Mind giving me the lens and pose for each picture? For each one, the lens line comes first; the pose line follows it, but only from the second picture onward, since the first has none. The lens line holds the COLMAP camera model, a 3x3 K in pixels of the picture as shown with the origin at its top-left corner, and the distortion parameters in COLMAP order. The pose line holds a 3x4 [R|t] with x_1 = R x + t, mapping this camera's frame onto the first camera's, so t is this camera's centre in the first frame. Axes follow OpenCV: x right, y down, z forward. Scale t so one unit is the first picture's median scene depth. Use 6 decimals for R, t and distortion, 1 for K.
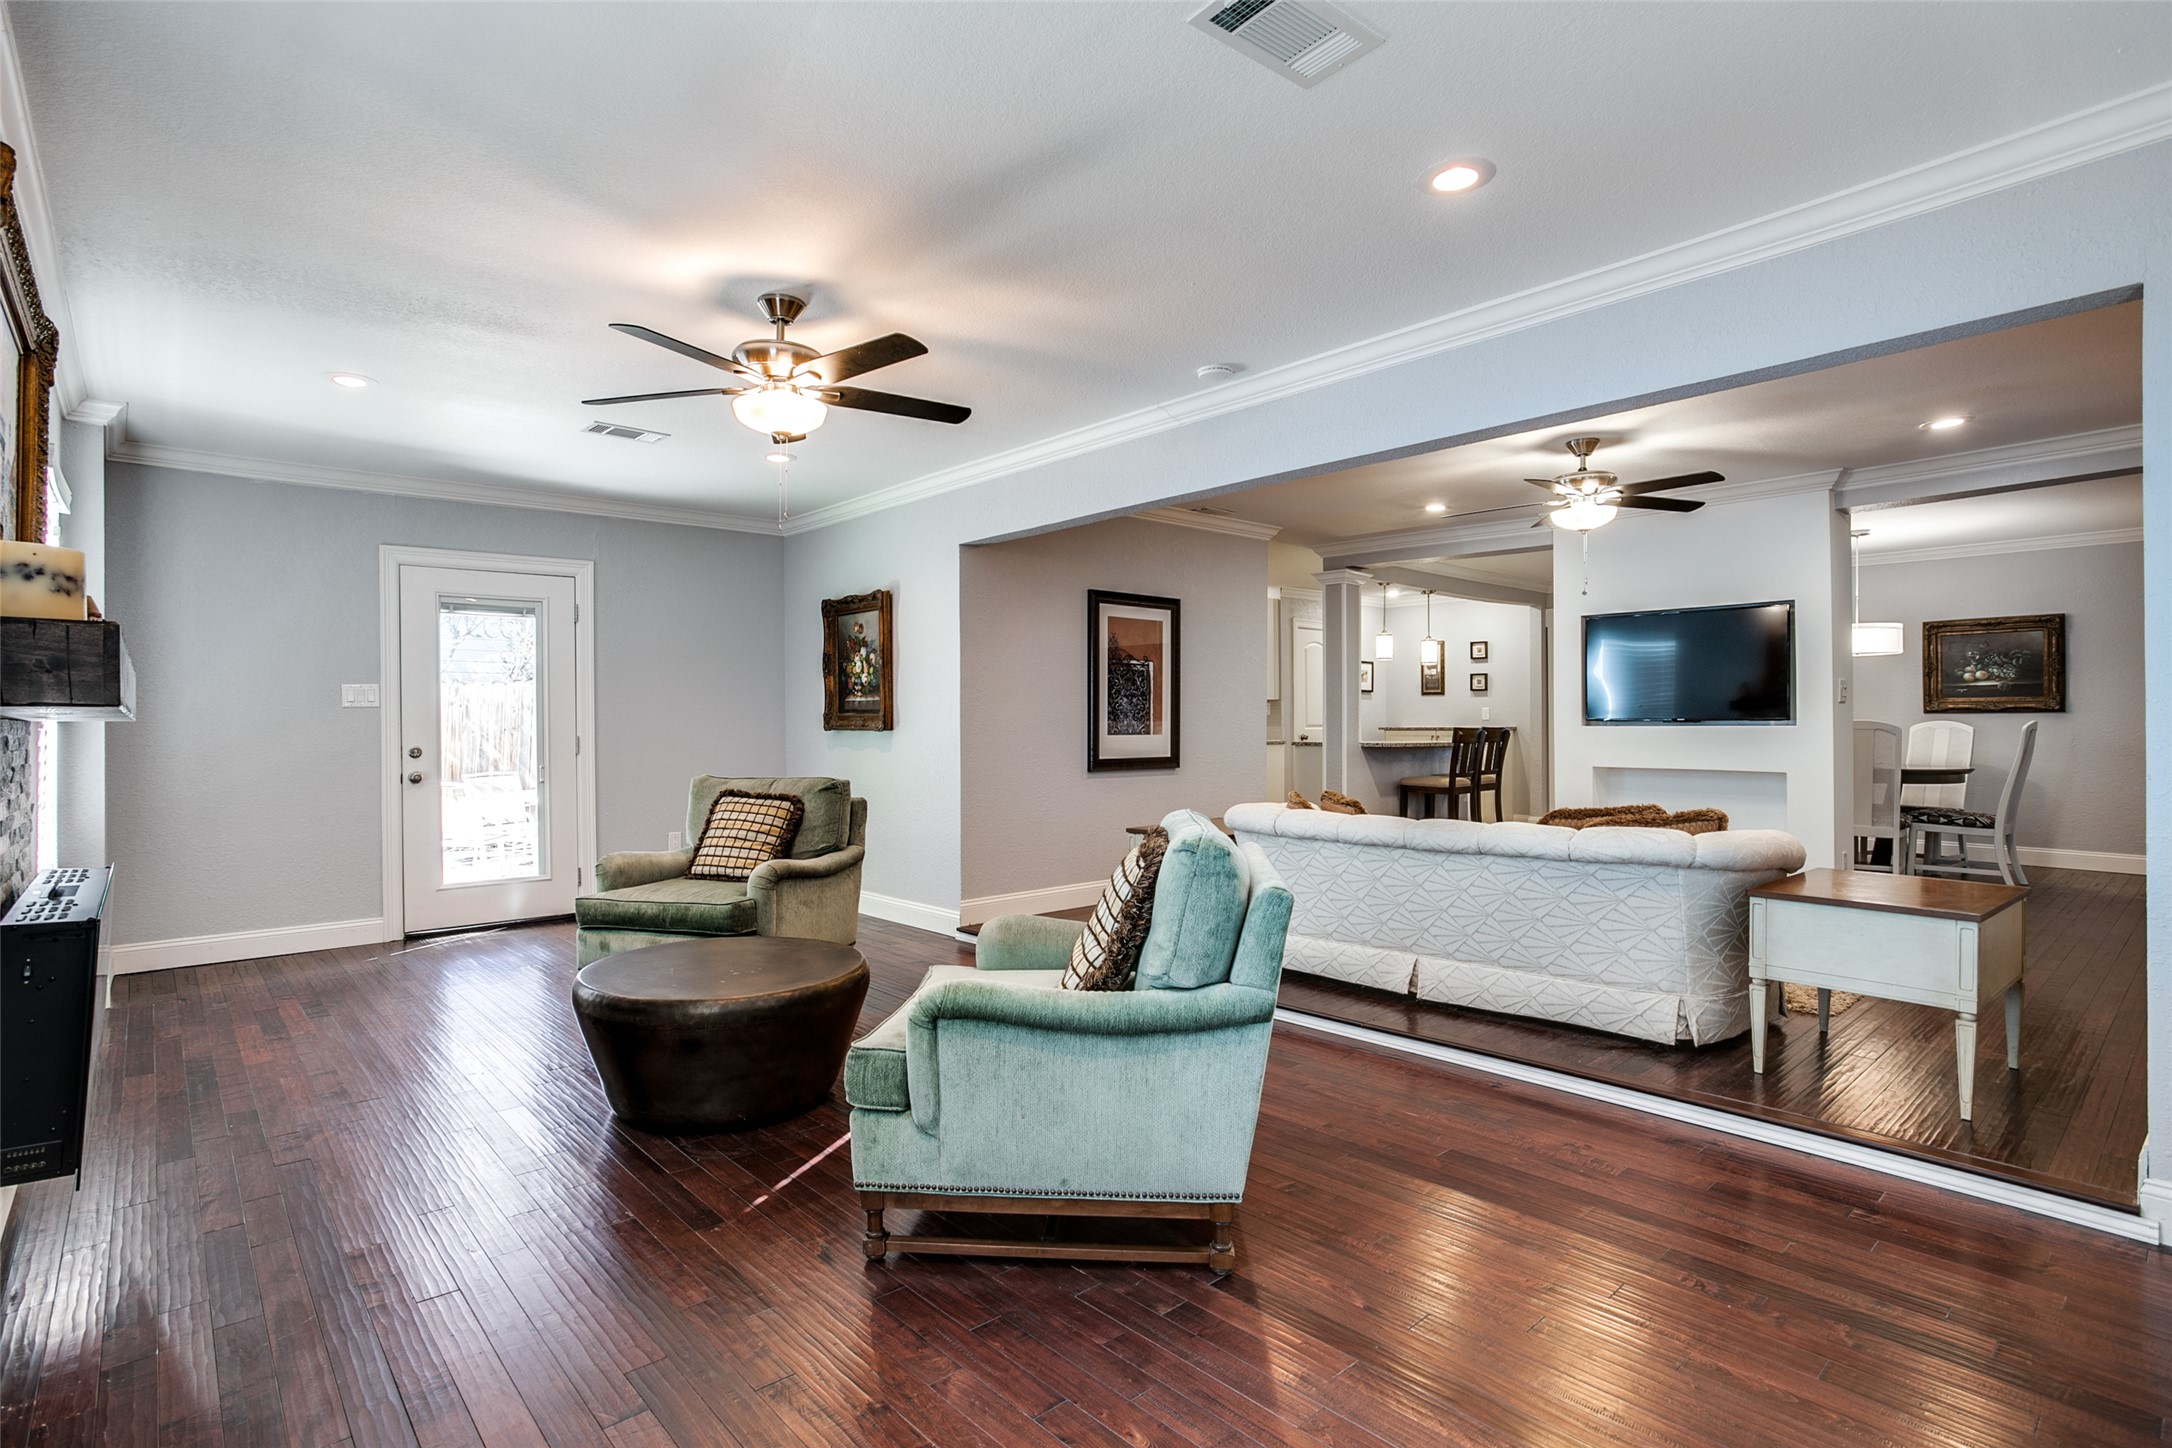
lens RADIAL K [[1057.8, 0, 1078.7], [0, 1057.8, 730.4], [0, 0, 1]] dist [-0.028628, 0.012006]
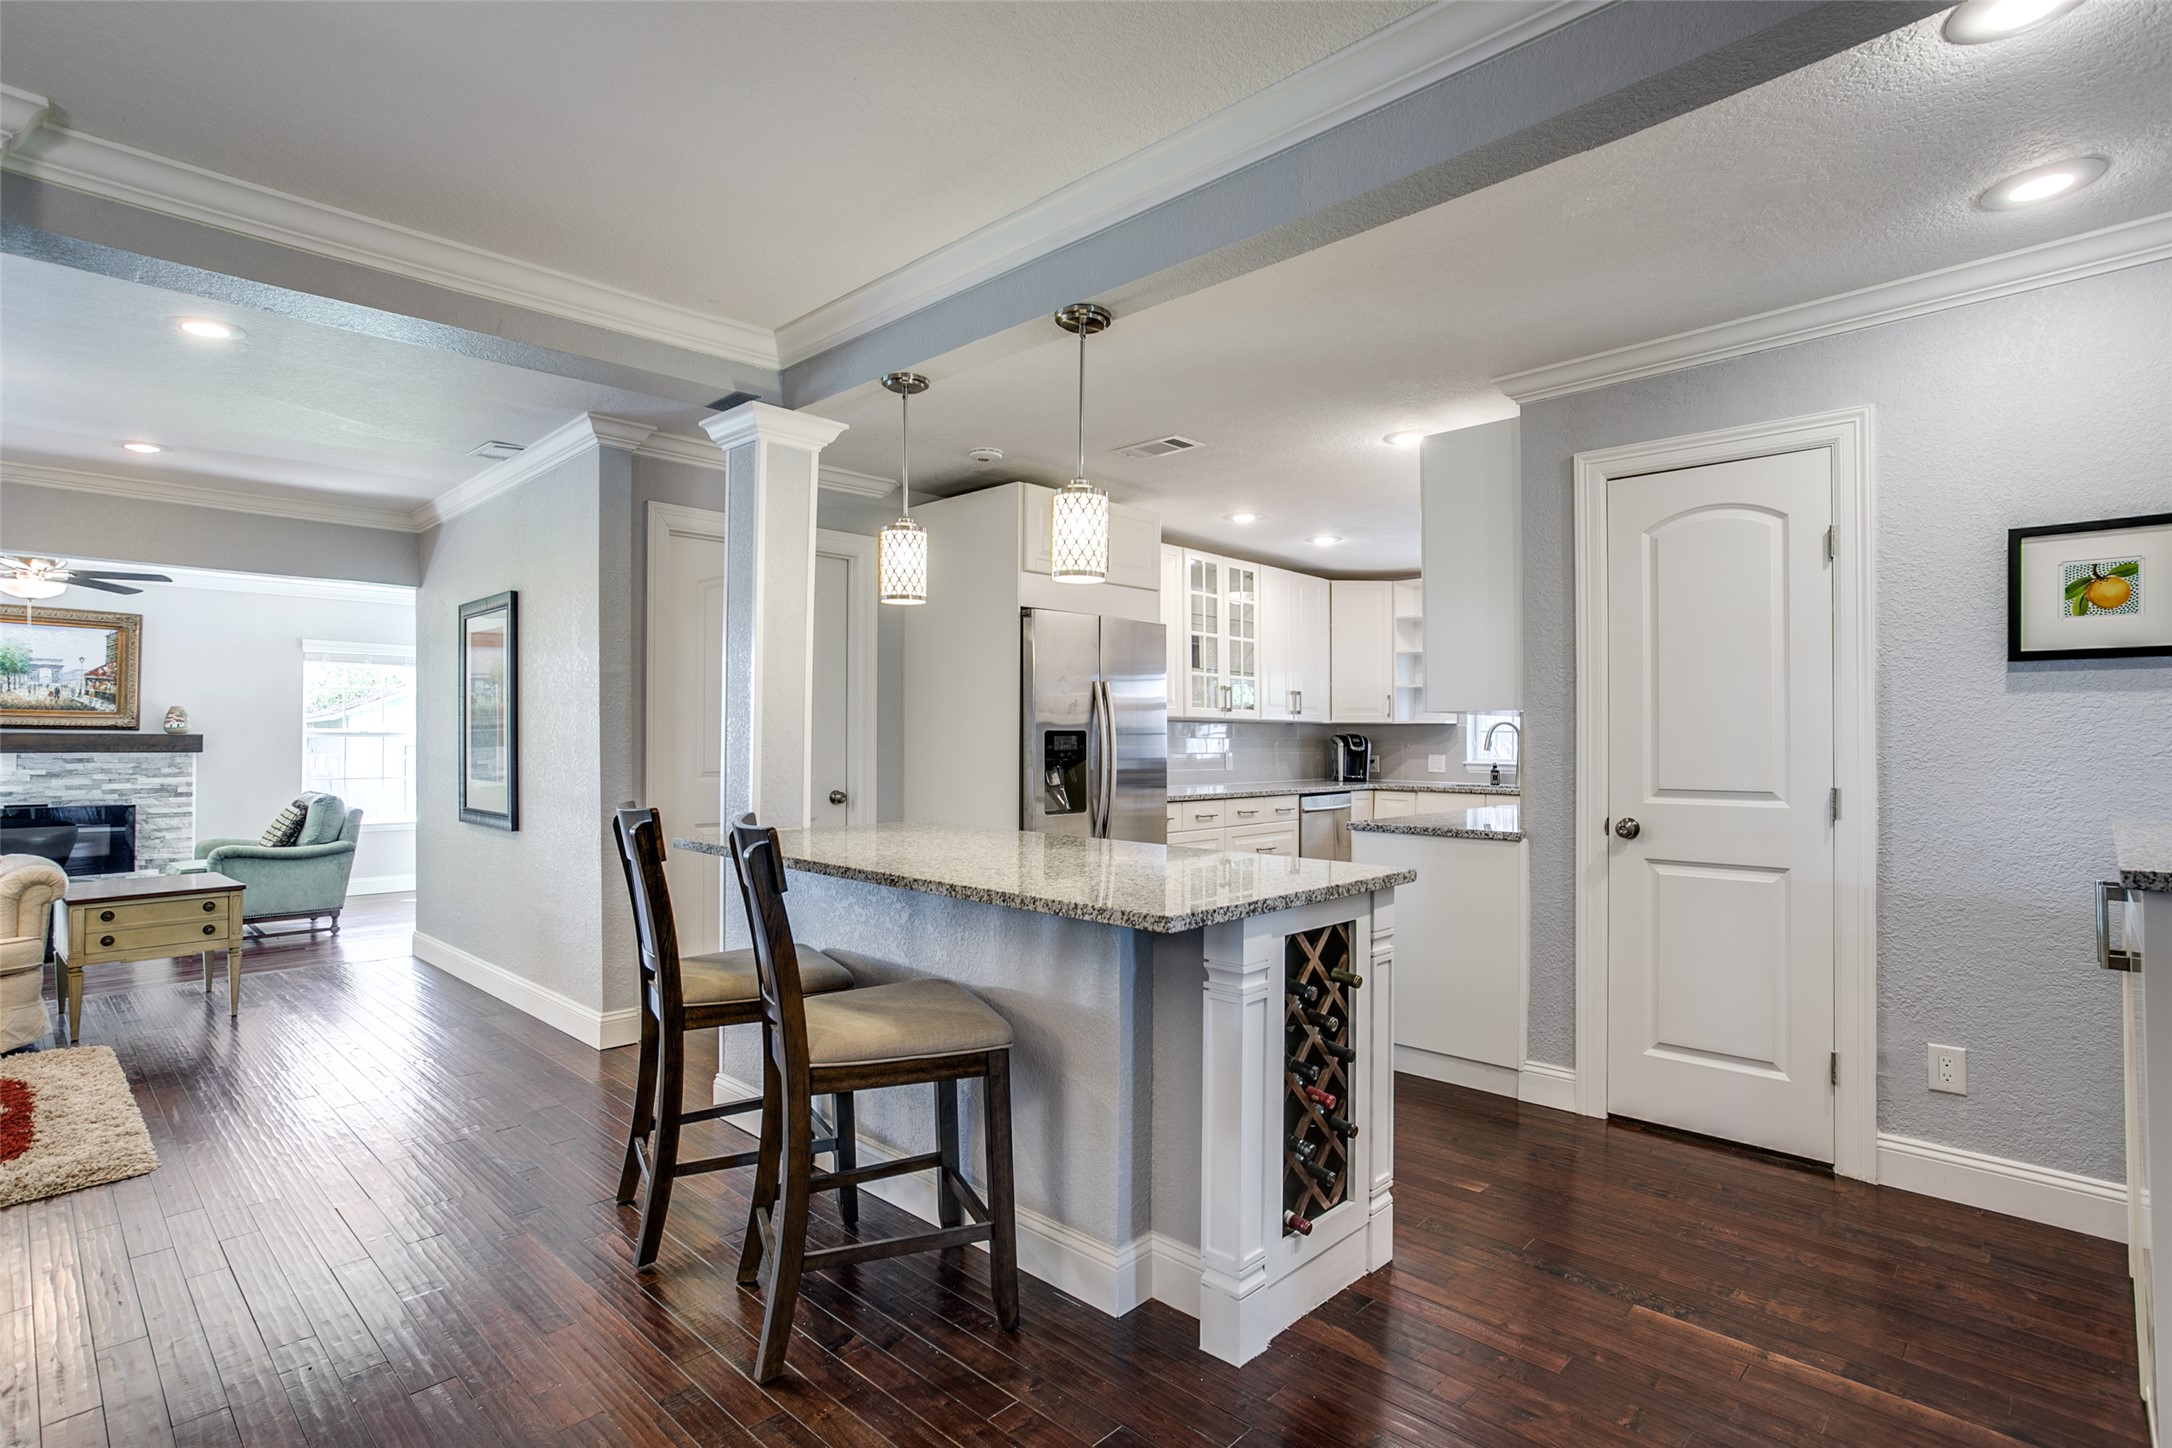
lens RADIAL K [[1057.8, 0, 1106.4], [0, 1057.8, 726.4], [0, 0, 1]] dist [-0.028628, 0.012006]
pose [[0.087618, -0.006790, -0.996131, 0.826014], [-0.010682, 0.999913, -0.007756, -0.031035], [0.996097, 0.011320, 0.087538, 1.308170]]
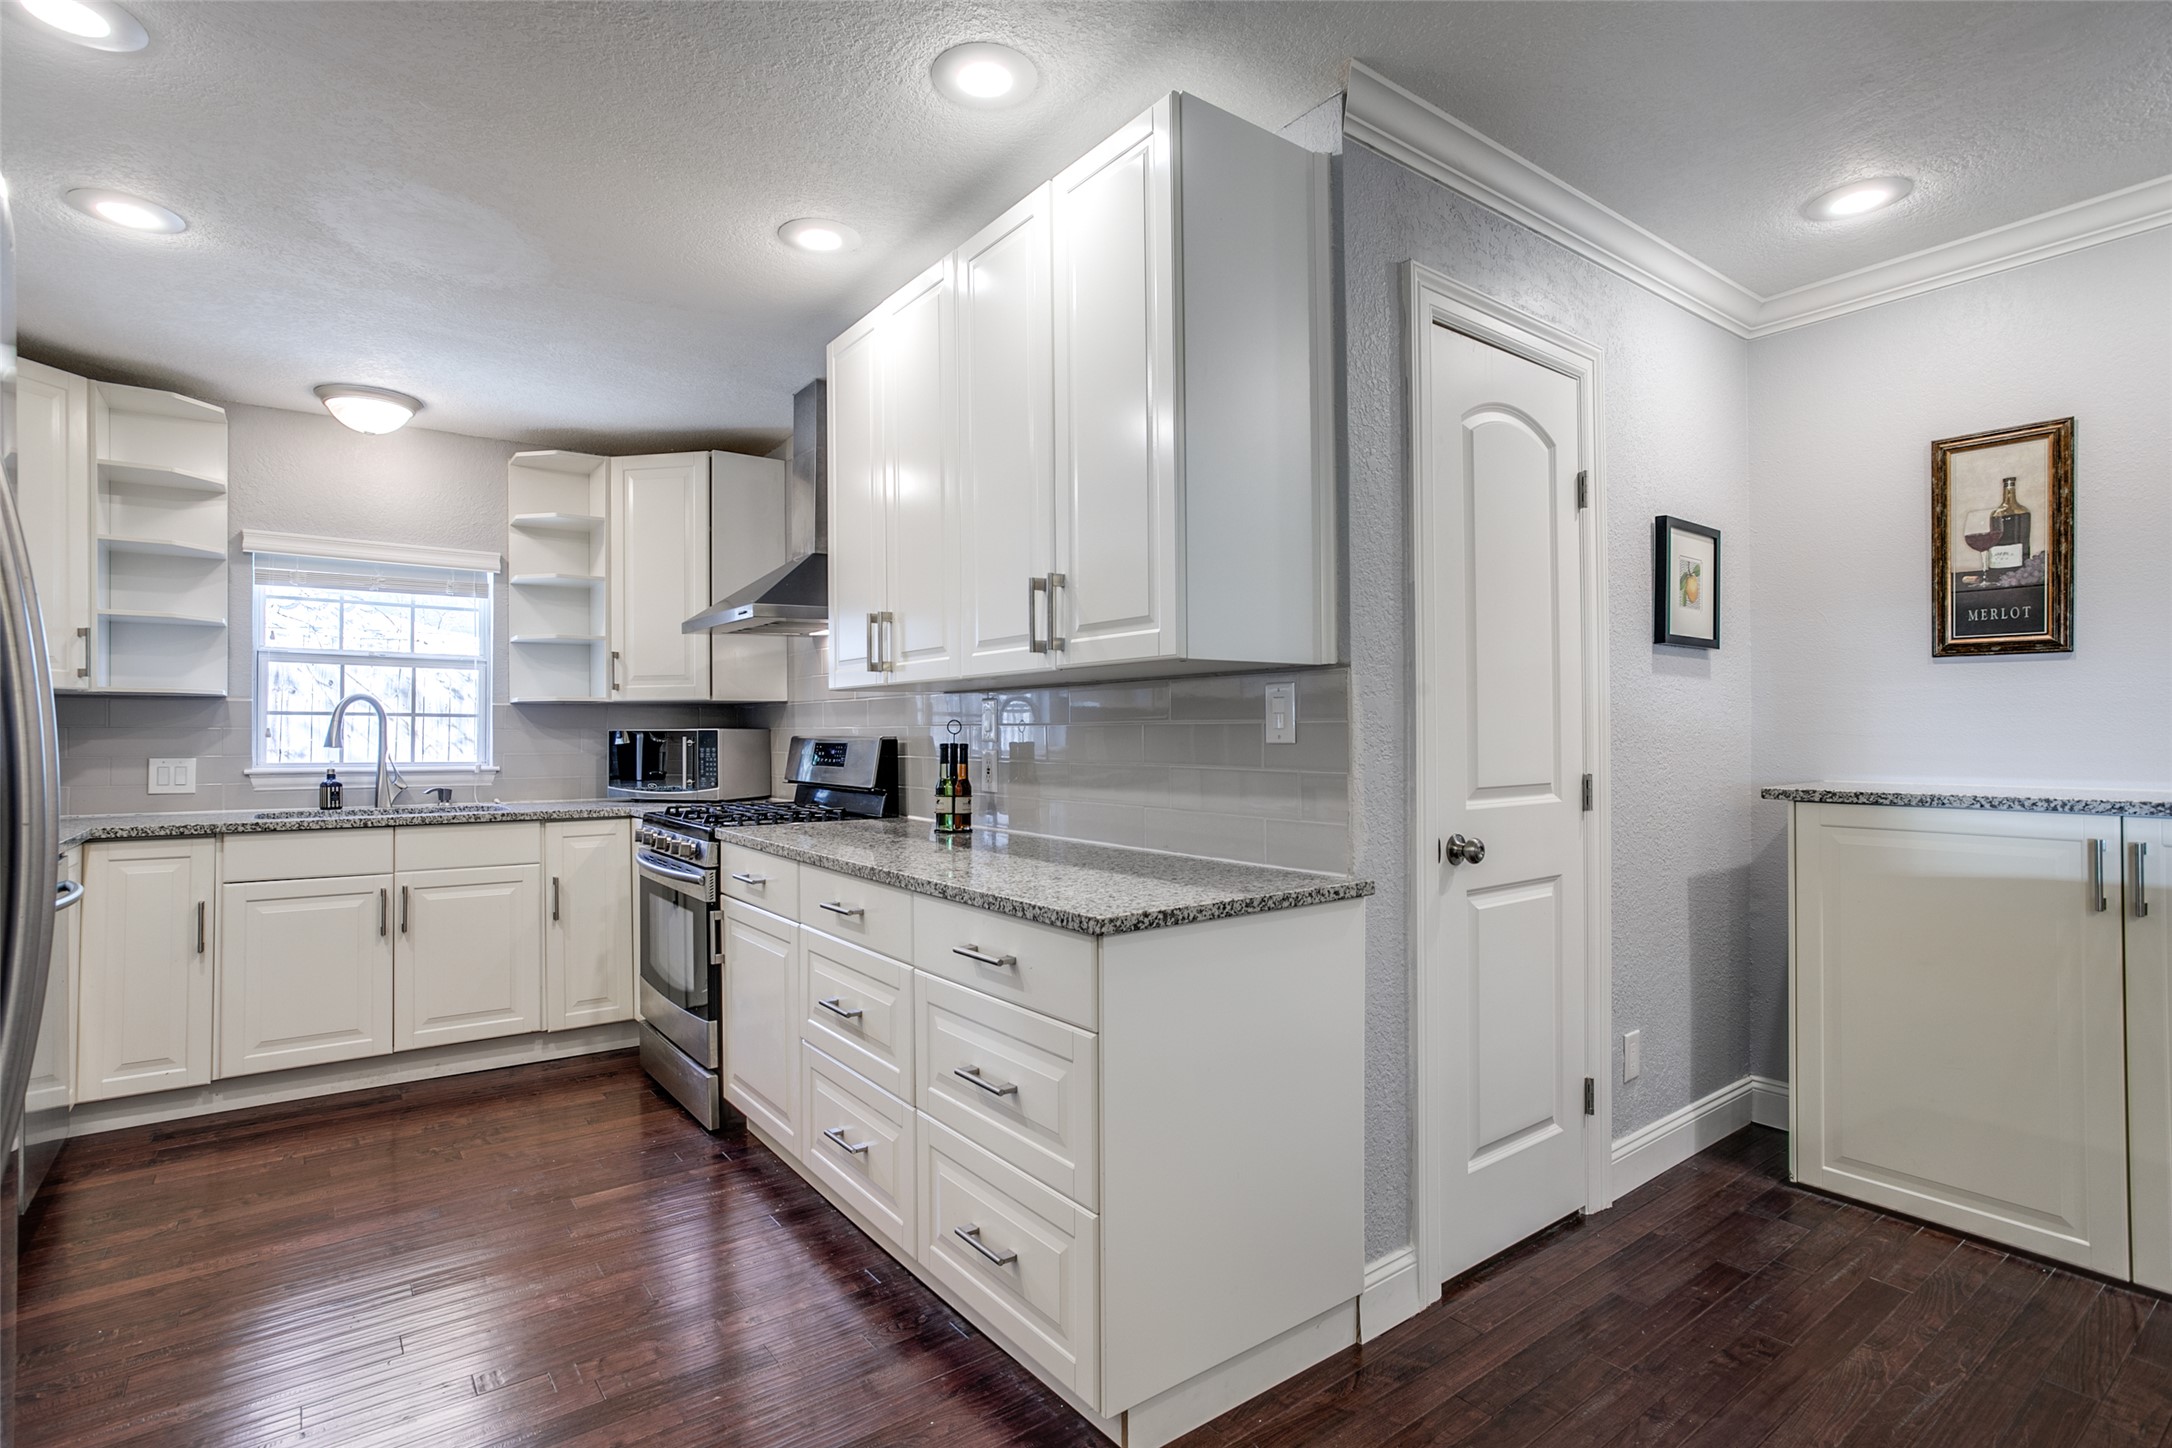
lens RADIAL K [[1057.8, 0, 1078.6], [0, 1057.8, 728.2], [0, 0, 1]] dist [-0.028628, 0.012006]
pose [[0.996553, 0.000920, -0.082952, 0.246846], [-0.001873, 0.999933, -0.011410, -0.023686], [0.082936, 0.011526, 0.996488, 1.251870]]
